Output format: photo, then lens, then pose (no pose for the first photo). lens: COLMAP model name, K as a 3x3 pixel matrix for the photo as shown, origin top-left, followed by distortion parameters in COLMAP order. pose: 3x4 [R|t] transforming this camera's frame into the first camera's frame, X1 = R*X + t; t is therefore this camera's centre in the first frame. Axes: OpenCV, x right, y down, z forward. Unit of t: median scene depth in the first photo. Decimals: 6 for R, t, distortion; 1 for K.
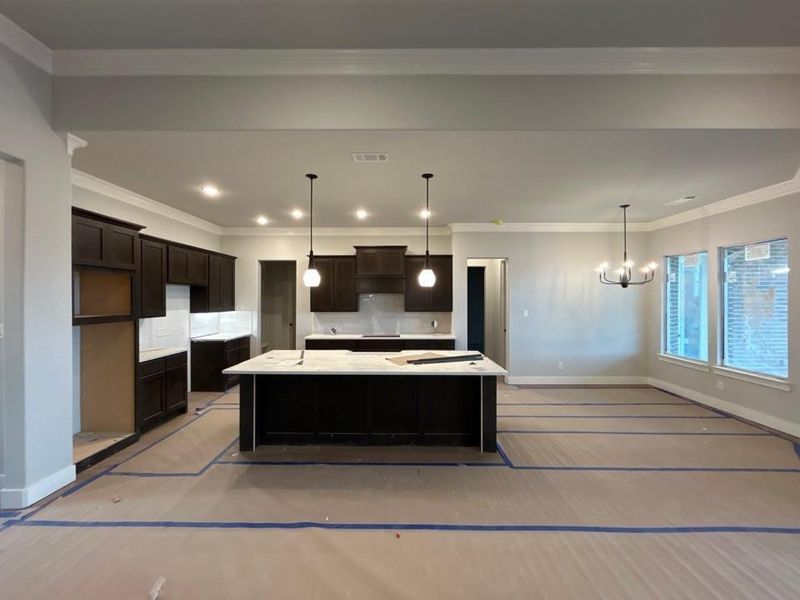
lens RADIAL K [[321.2, 0, 399.4], [0, 321.2, 300.2], [0, 0, 1]] dist [0.001843, -0.001397]
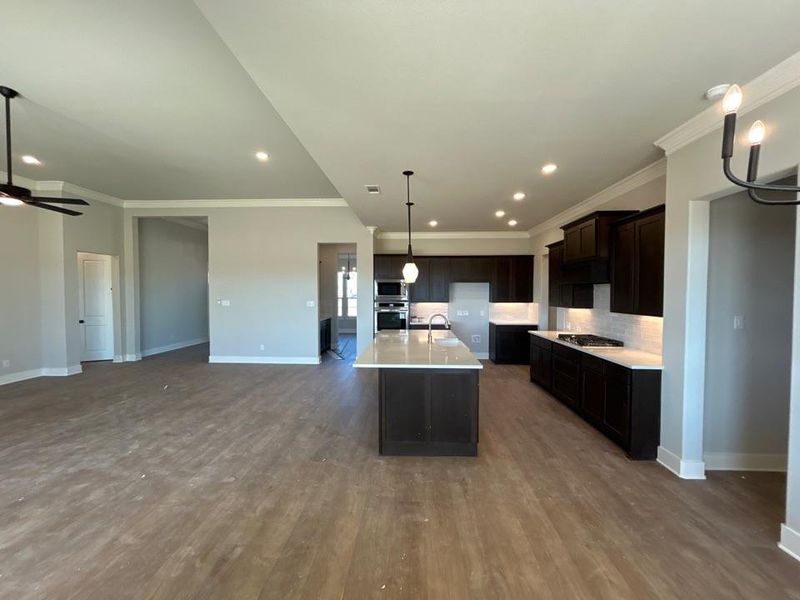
lens RADIAL K [[321.2, 0, 398.0], [0, 321.2, 299.7], [0, 0, 1]] dist [0.001843, -0.001397]
pose [[-0.044246, 0.023516, -0.998744, 0.756356], [-0.006406, 0.999696, 0.023822, -0.001125], [0.999000, 0.007452, -0.044082, 0.673660]]
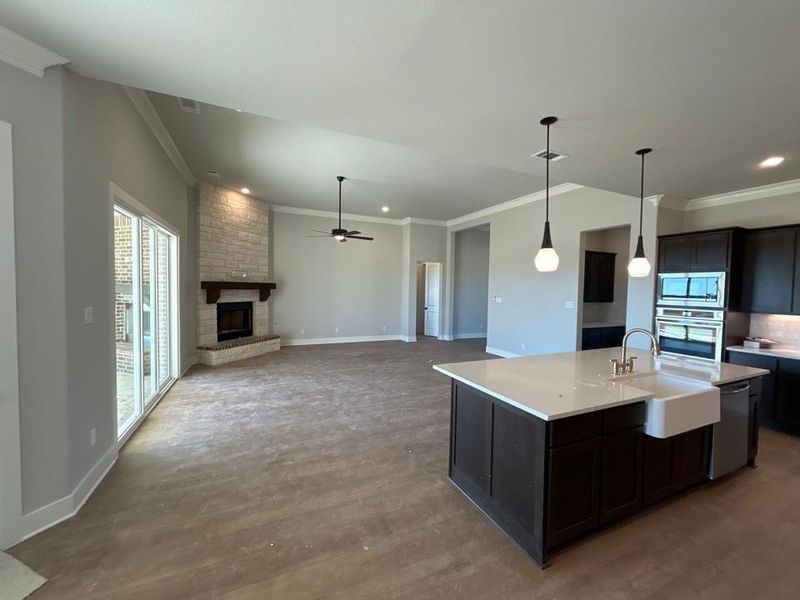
lens RADIAL K [[321.2, 0, 399.3], [0, 321.2, 300.5], [0, 0, 1]] dist [0.001843, -0.001397]
pose [[-0.908593, -0.002350, -0.417677, 0.463018], [-0.022581, 0.998798, 0.043501, -0.001265], [0.417073, 0.048956, -0.907554, 1.025002]]
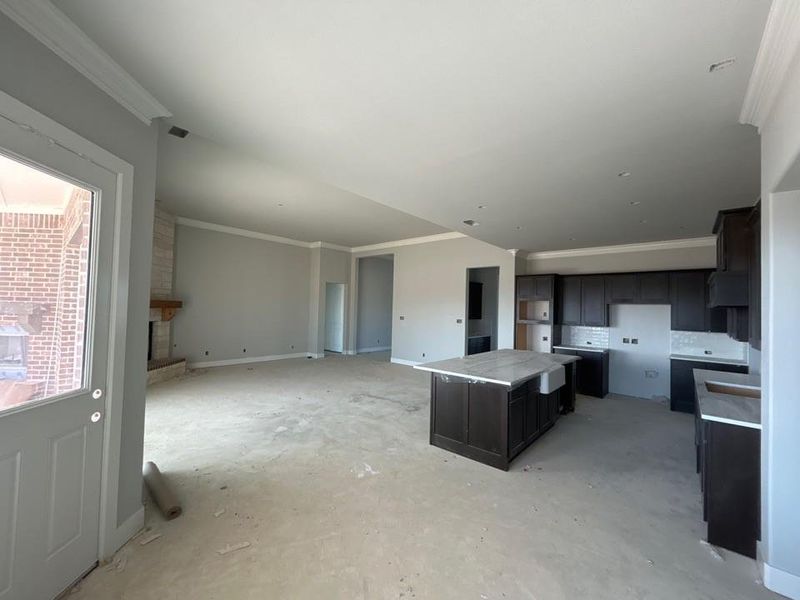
lens RADIAL K [[321.2, 0, 398.3], [0, 321.2, 300.3], [0, 0, 1]] dist [0.001843, -0.001397]
pose [[-0.659799, -0.039549, -0.750401, 0.775923], [-0.031366, 0.999193, -0.025082, -0.003055], [0.750787, 0.006988, -0.660507, 1.031698]]
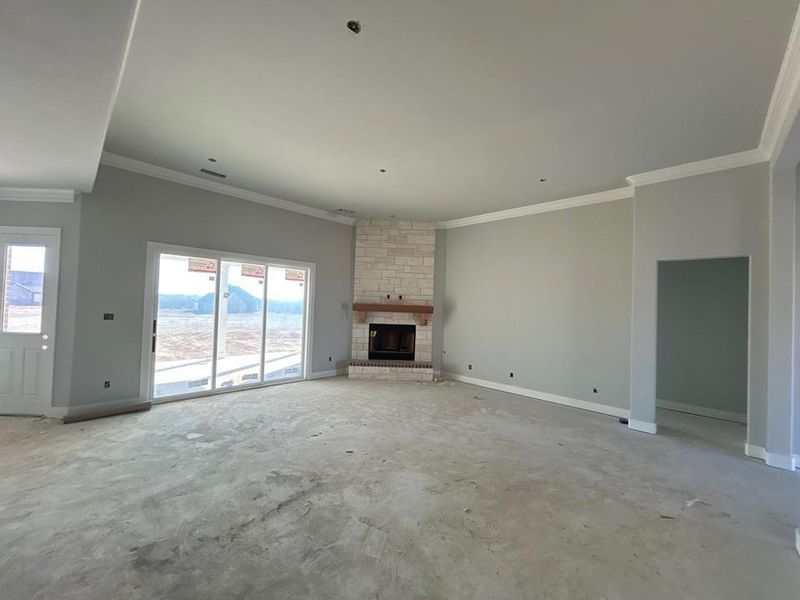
lens RADIAL K [[321.2, 0, 401.1], [0, 321.2, 299.5], [0, 0, 1]] dist [0.001843, -0.001397]
pose [[-0.720732, -0.012724, 0.693097, -0.455313], [-0.034188, 0.999267, -0.017206, -0.005592], [-0.692371, -0.036097, -0.720639, 0.509939]]
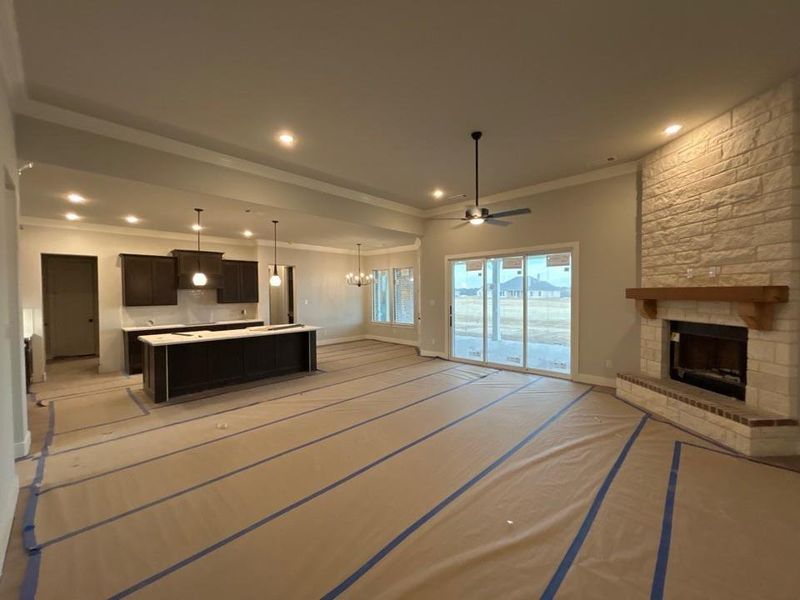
lens RADIAL K [[321.2, 0, 397.6], [0, 321.2, 301.7], [0, 0, 1]] dist [0.001843, -0.001397]
pose [[0.690702, -0.026655, 0.722648, -0.491393], [0.010860, 0.999590, 0.026491, 0.002248], [-0.723058, -0.010449, 0.690708, -0.459824]]
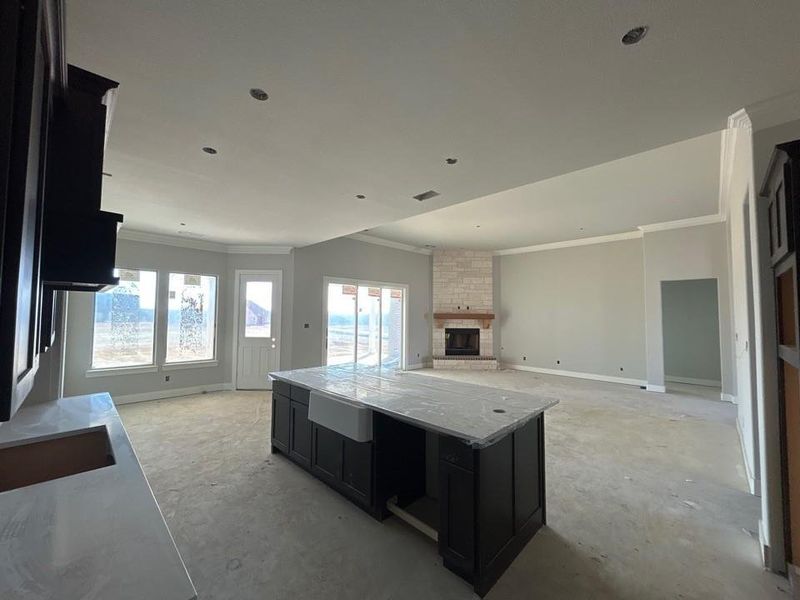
lens RADIAL K [[321.2, 0, 400.9], [0, 321.2, 299.1], [0, 0, 1]] dist [0.001843, -0.001397]
pose [[-0.715881, 0.024903, 0.697778, -0.506863], [-0.009164, 0.998943, -0.045053, -0.002253], [-0.698162, -0.038647, -0.714896, 1.097955]]
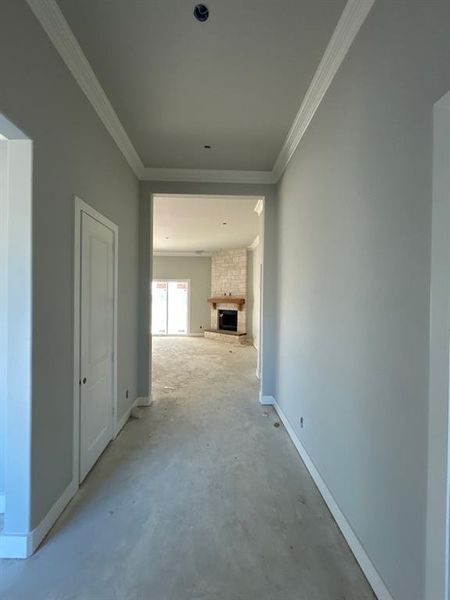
lens RADIAL K [[240.9, 0, 224.3], [0, 240.9, 301.5], [0, 0, 1]] dist [0.001843, -0.001397]
pose [[-0.040826, -0.016387, 0.999032, -1.269505], [-0.010512, 0.999817, 0.015971, -0.013228], [-0.999111, -0.009850, -0.040991, -0.356231]]
